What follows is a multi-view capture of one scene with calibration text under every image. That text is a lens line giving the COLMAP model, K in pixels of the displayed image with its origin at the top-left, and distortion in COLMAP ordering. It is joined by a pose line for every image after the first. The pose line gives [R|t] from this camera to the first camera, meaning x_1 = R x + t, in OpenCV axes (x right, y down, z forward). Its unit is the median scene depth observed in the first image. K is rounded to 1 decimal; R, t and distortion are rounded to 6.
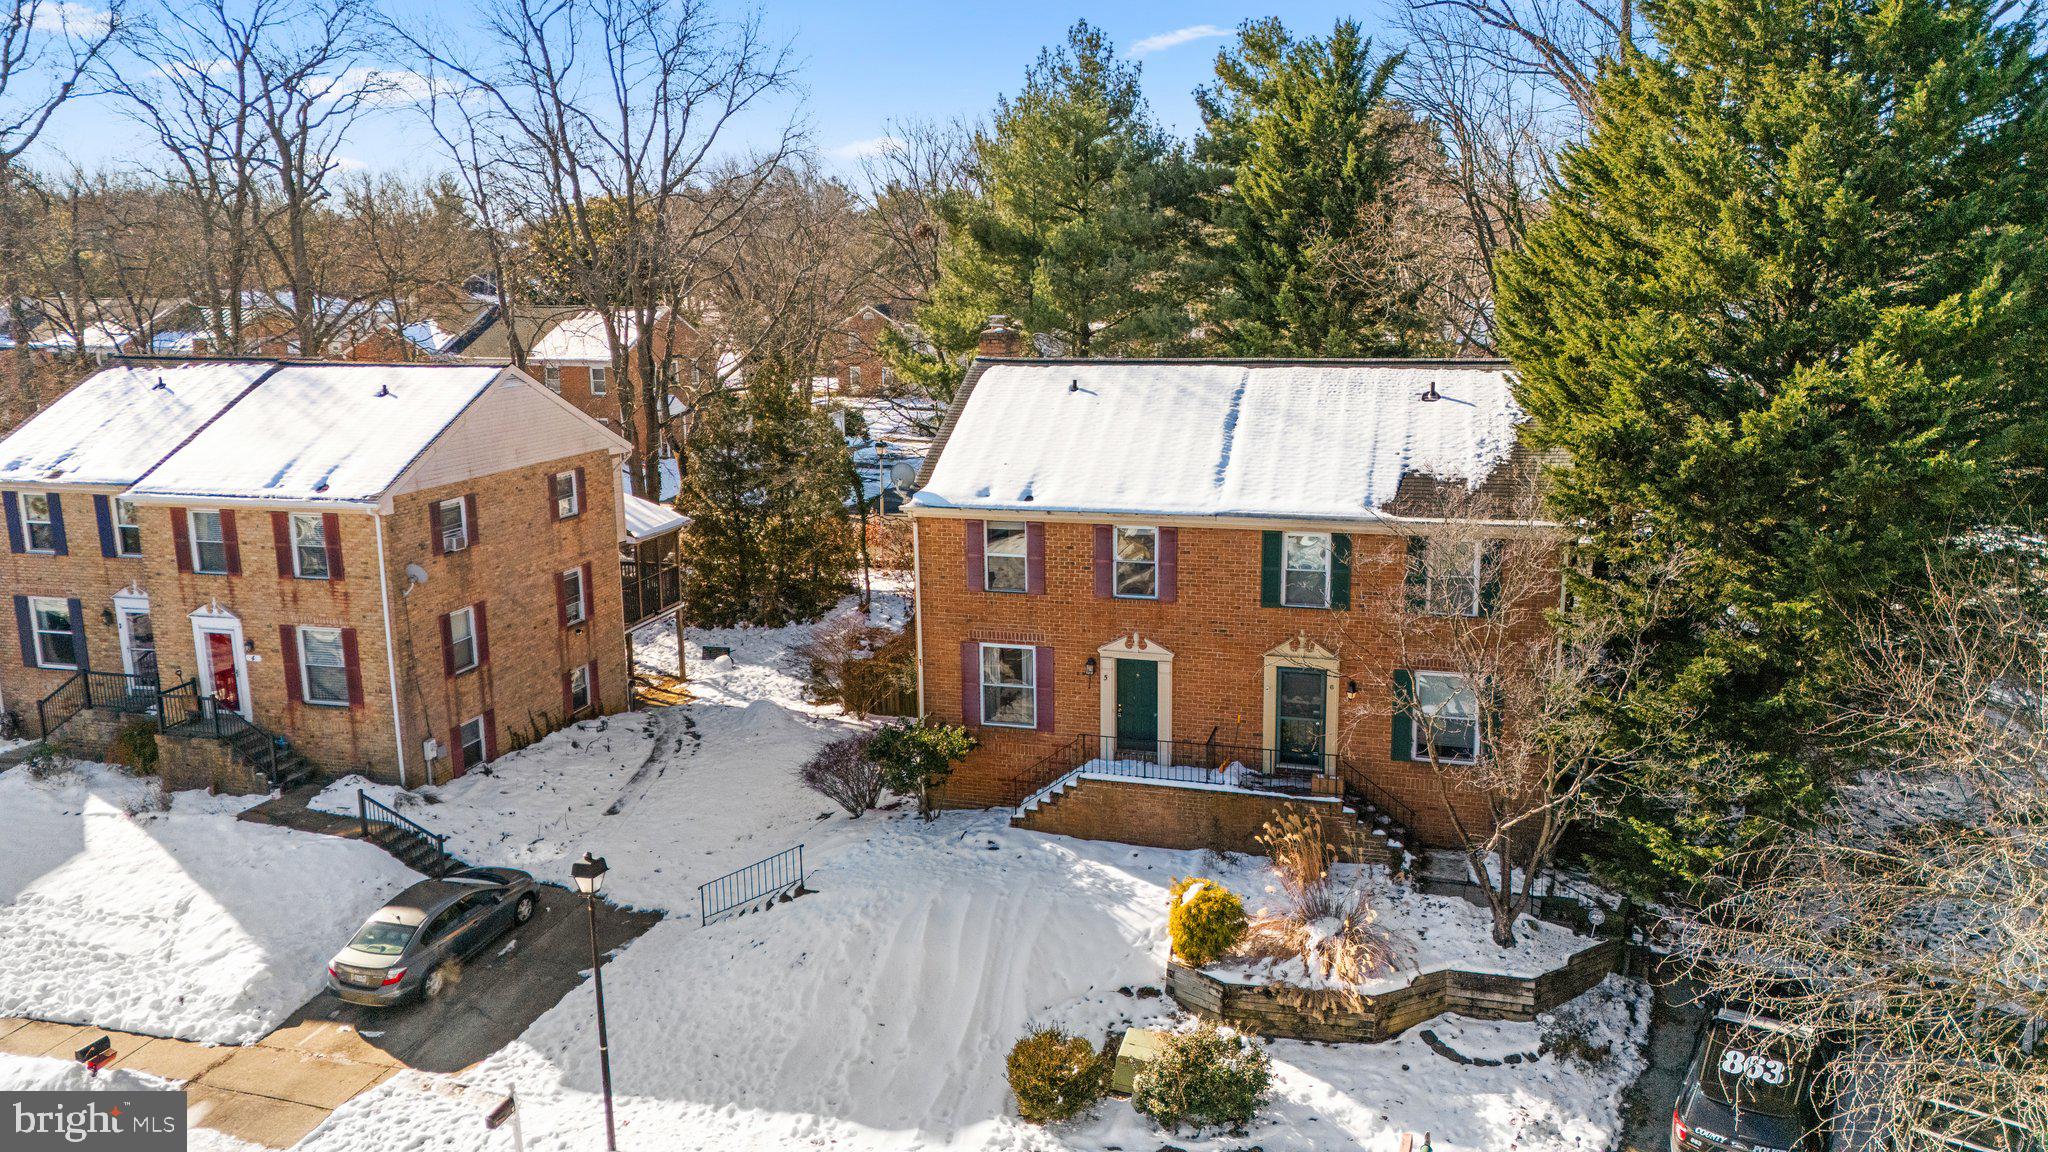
lens RADIAL K [[1462.6, 0, 1024.0], [0, 1462.6, 576.0], [0, 0, 1]] dist [0.063843, -0.063295]
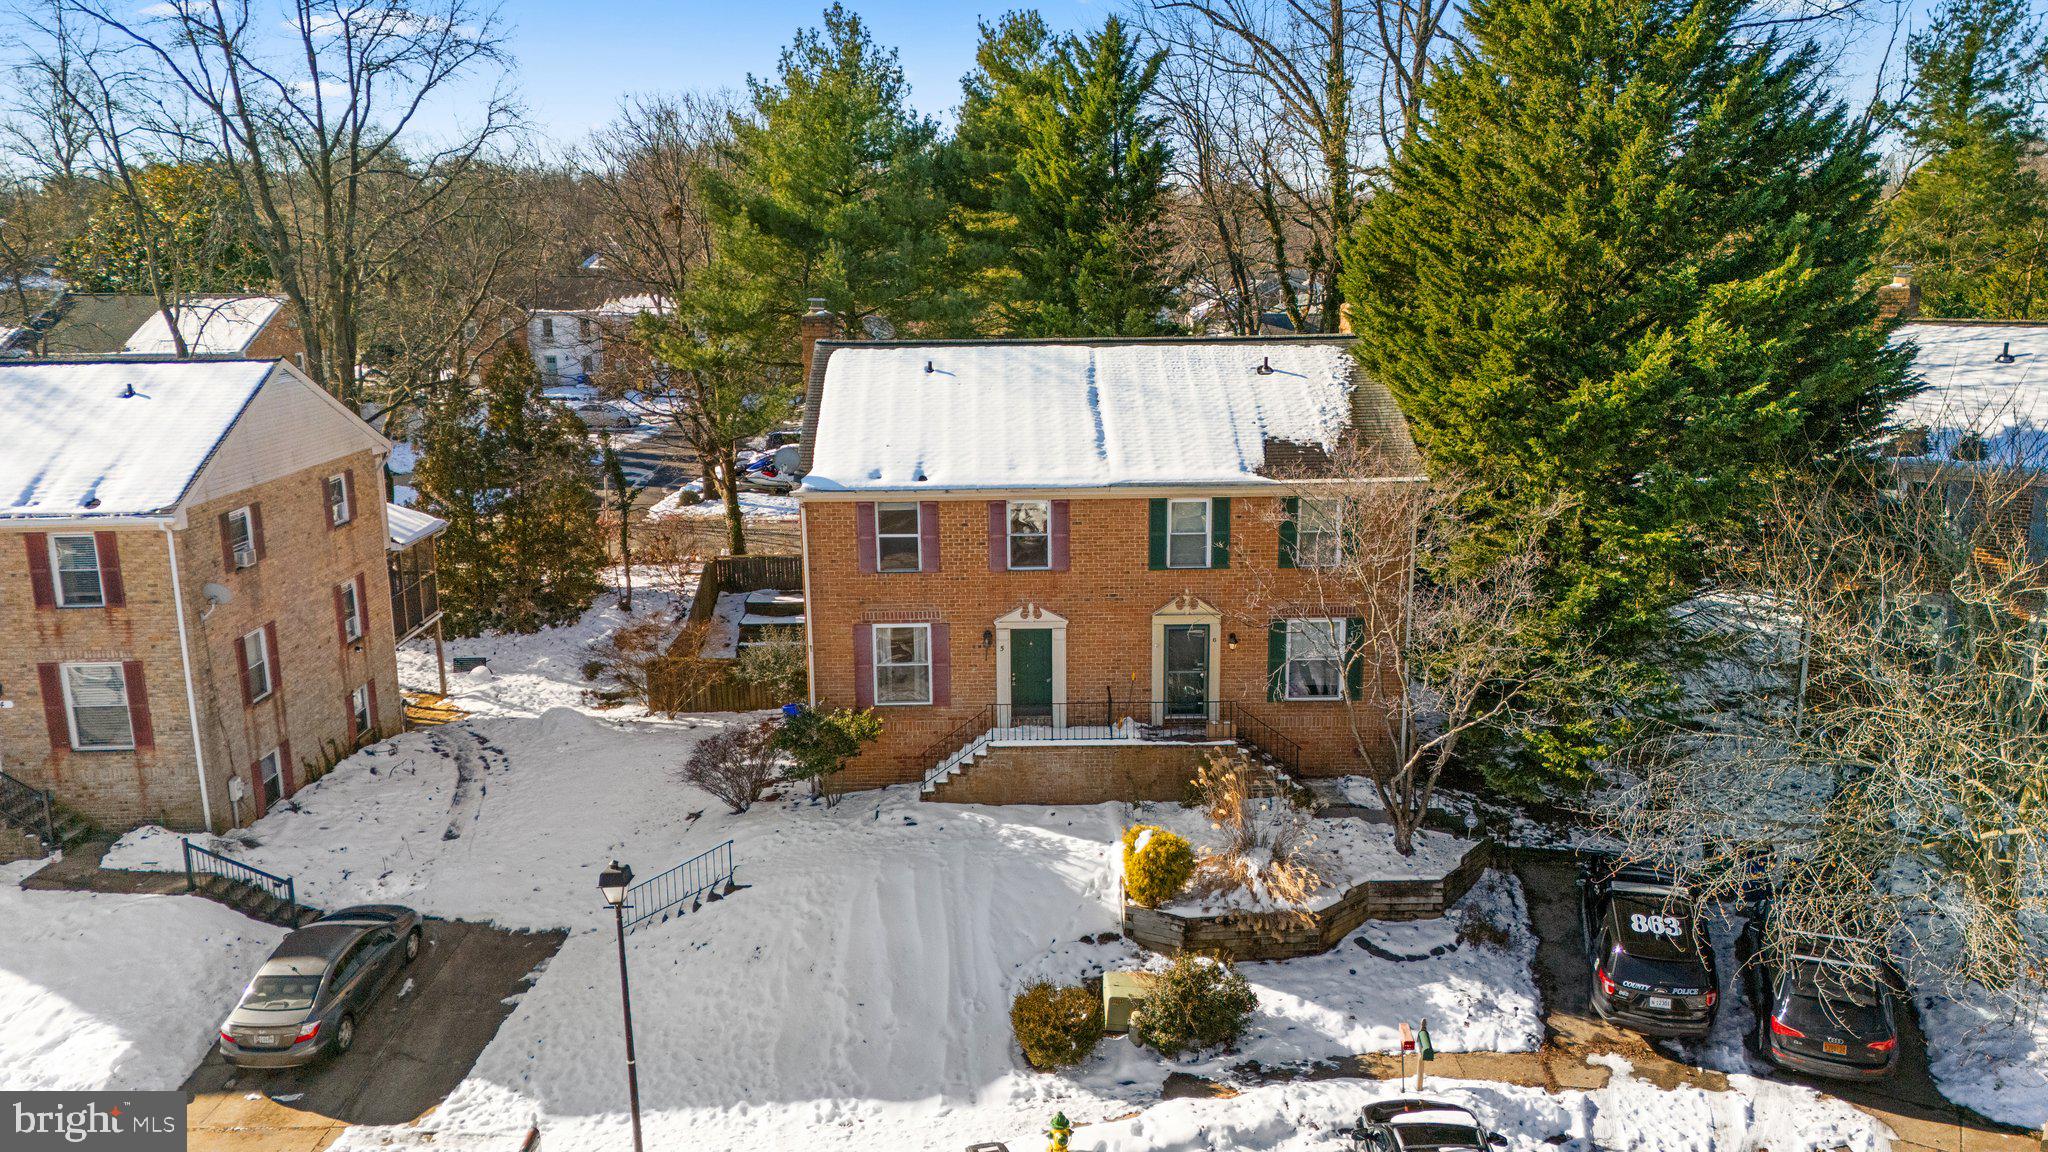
lens RADIAL K [[1462.6, 0, 1024.0], [0, 1462.6, 576.0], [0, 0, 1]] dist [0.063843, -0.063295]
pose [[0.959194, -0.062080, 0.275850, -0.218736], [0.059429, 0.998071, 0.017968, 0.000725], [-0.276433, -0.000841, 0.961033, 0.002154]]
